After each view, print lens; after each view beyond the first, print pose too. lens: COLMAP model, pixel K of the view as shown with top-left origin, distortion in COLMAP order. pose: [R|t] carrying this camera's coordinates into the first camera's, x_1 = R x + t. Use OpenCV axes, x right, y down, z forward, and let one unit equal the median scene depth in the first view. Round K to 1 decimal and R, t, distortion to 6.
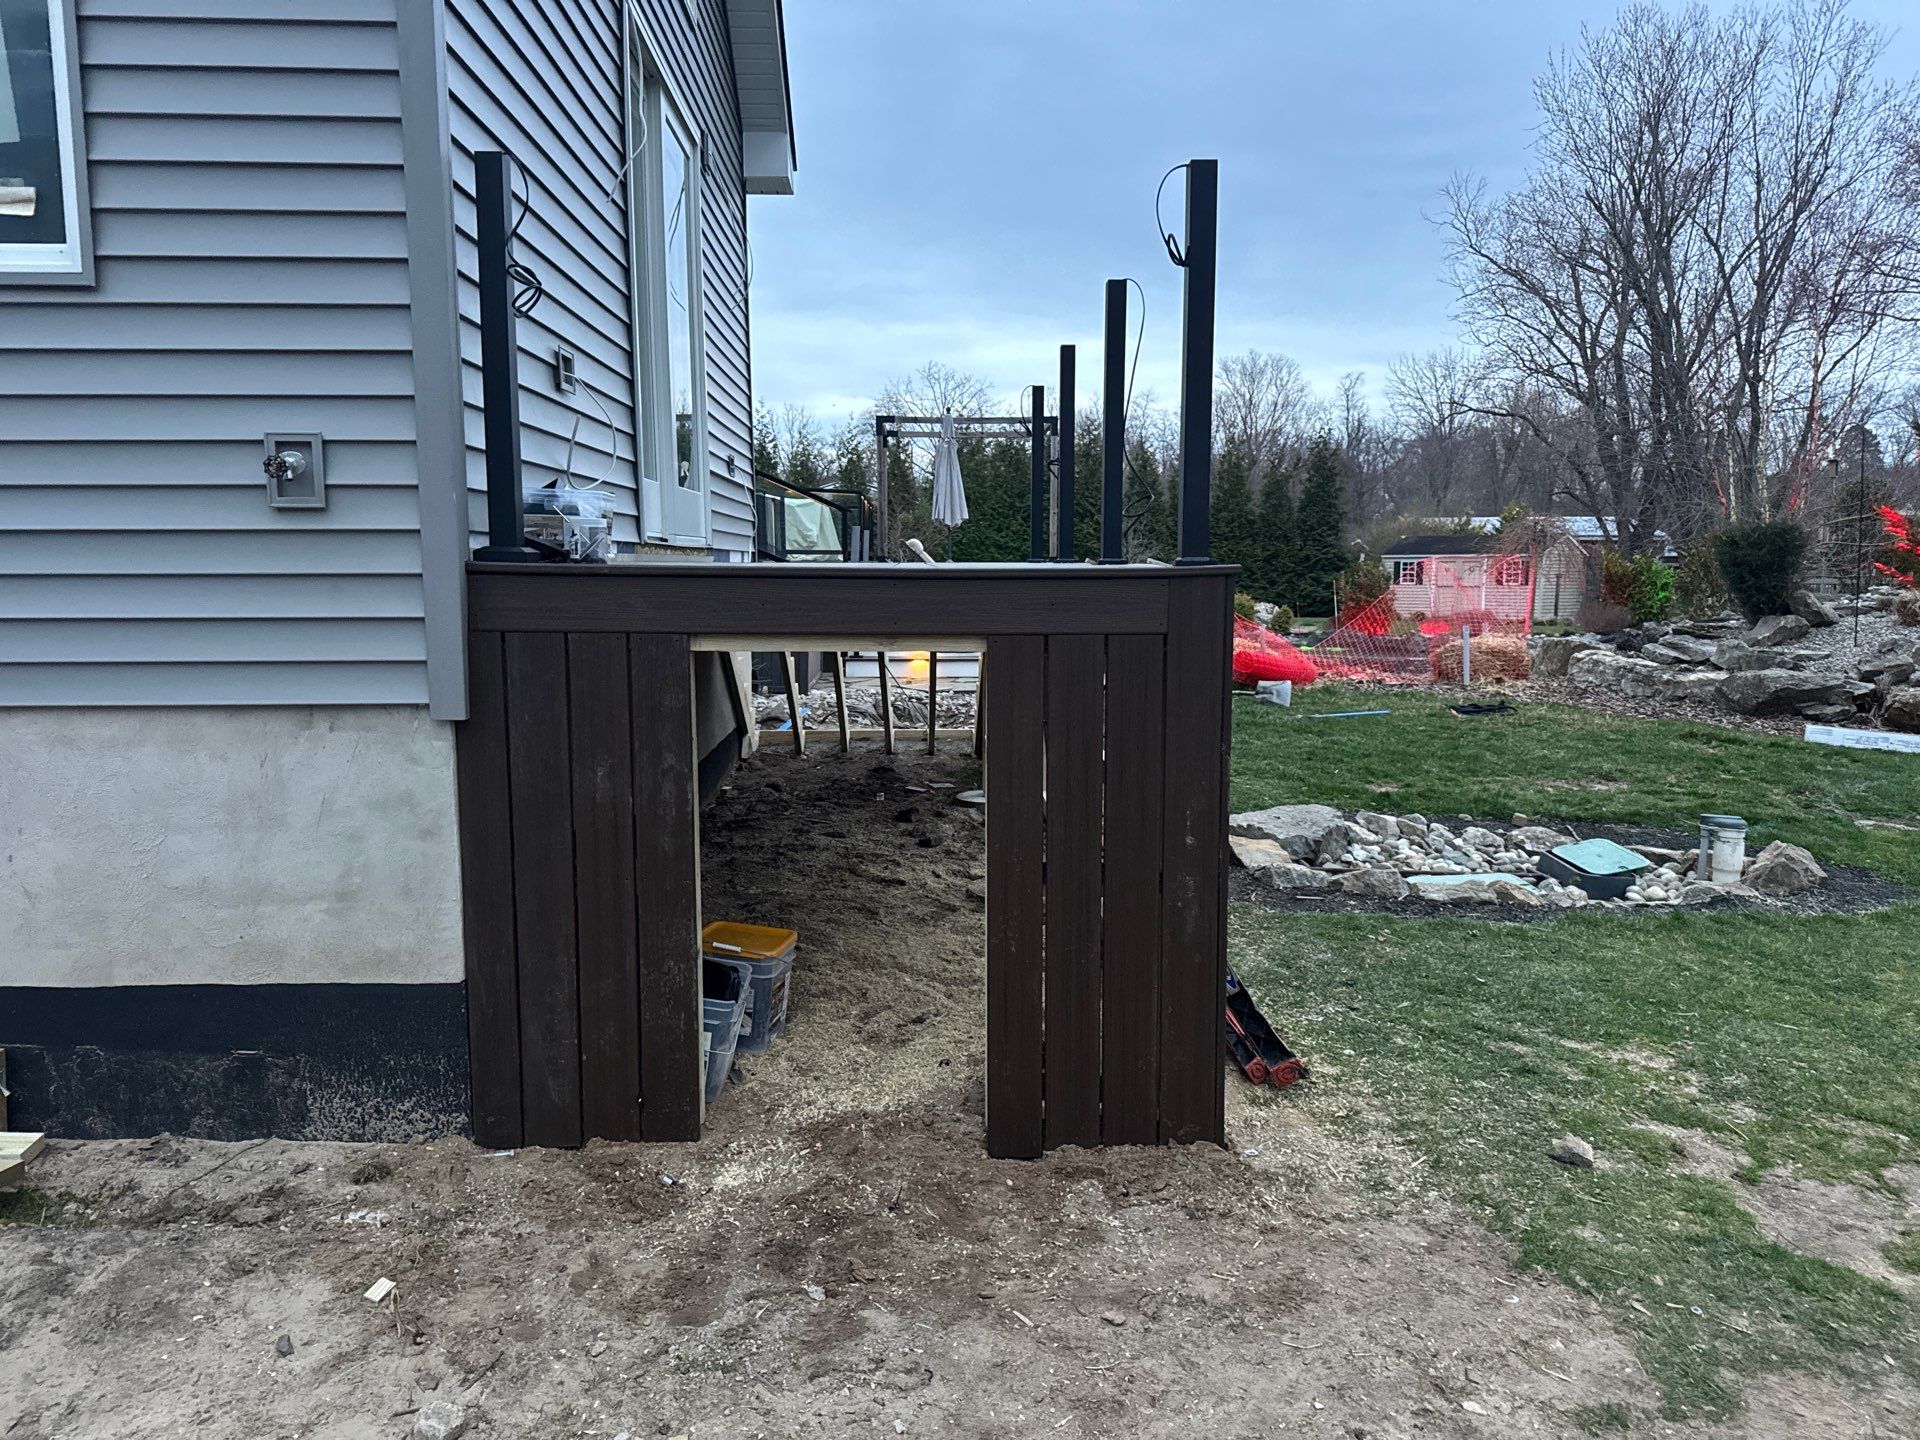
lens RADIAL K [[1360.3, 0, 961.4], [0, 1360.3, 730.7], [0, 0, 1]] dist [0.063156, -0.088256]
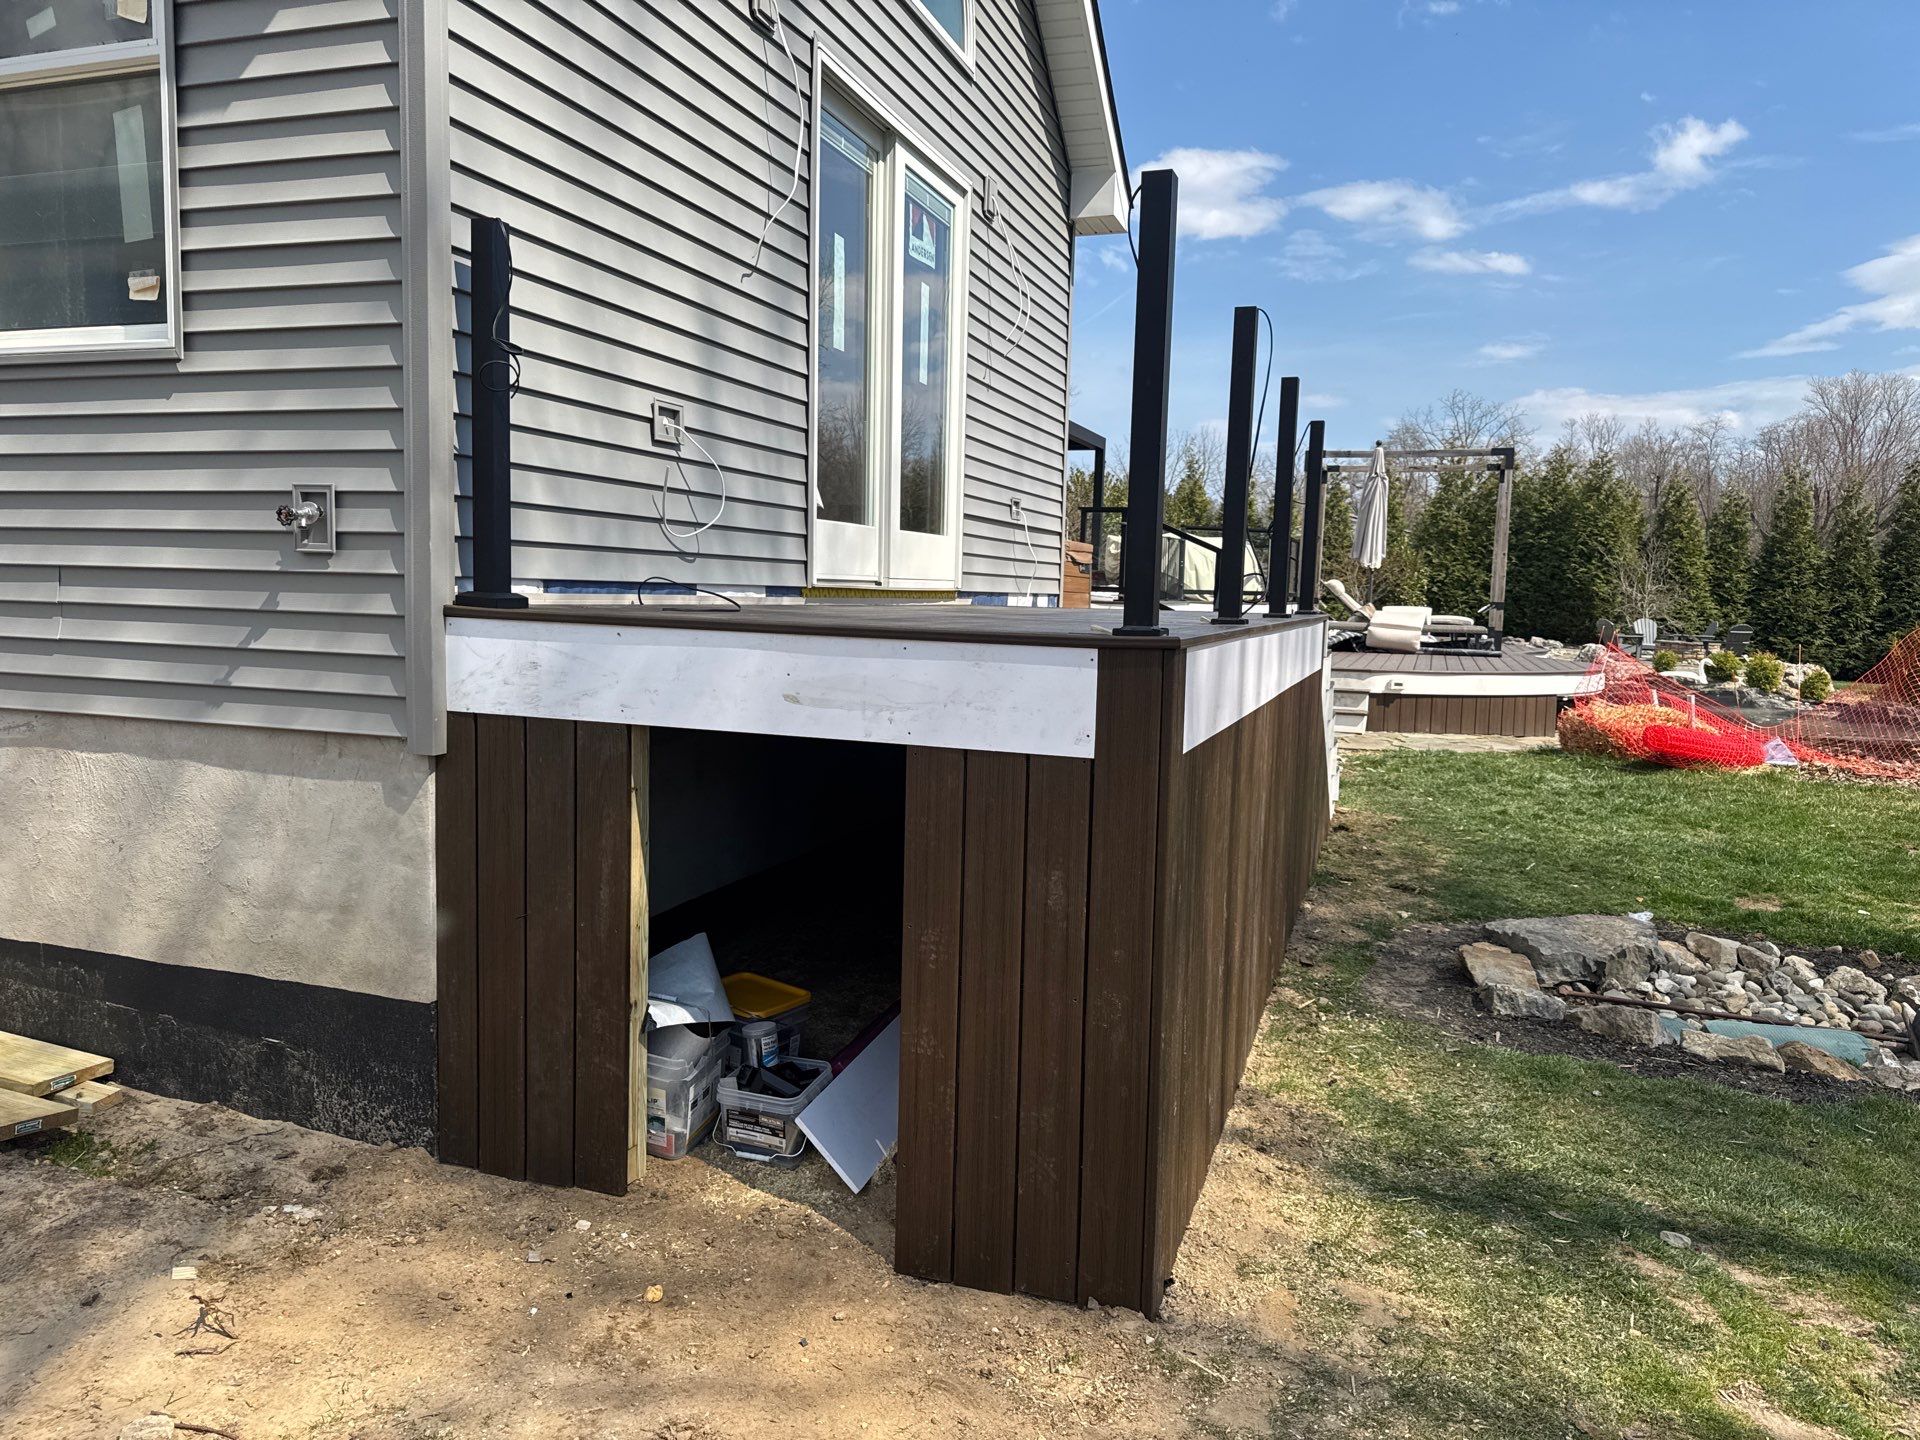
lens RADIAL K [[1366.2, 0, 958.2], [0, 1366.2, 724.1], [0, 0, 1]] dist [0.088901, -0.149128]
pose [[0.930418, 0.060884, -0.361408, 0.379695], [-0.071692, 0.997289, -0.016558, -0.041193], [0.359420, 0.041316, 0.932261, 0.147989]]
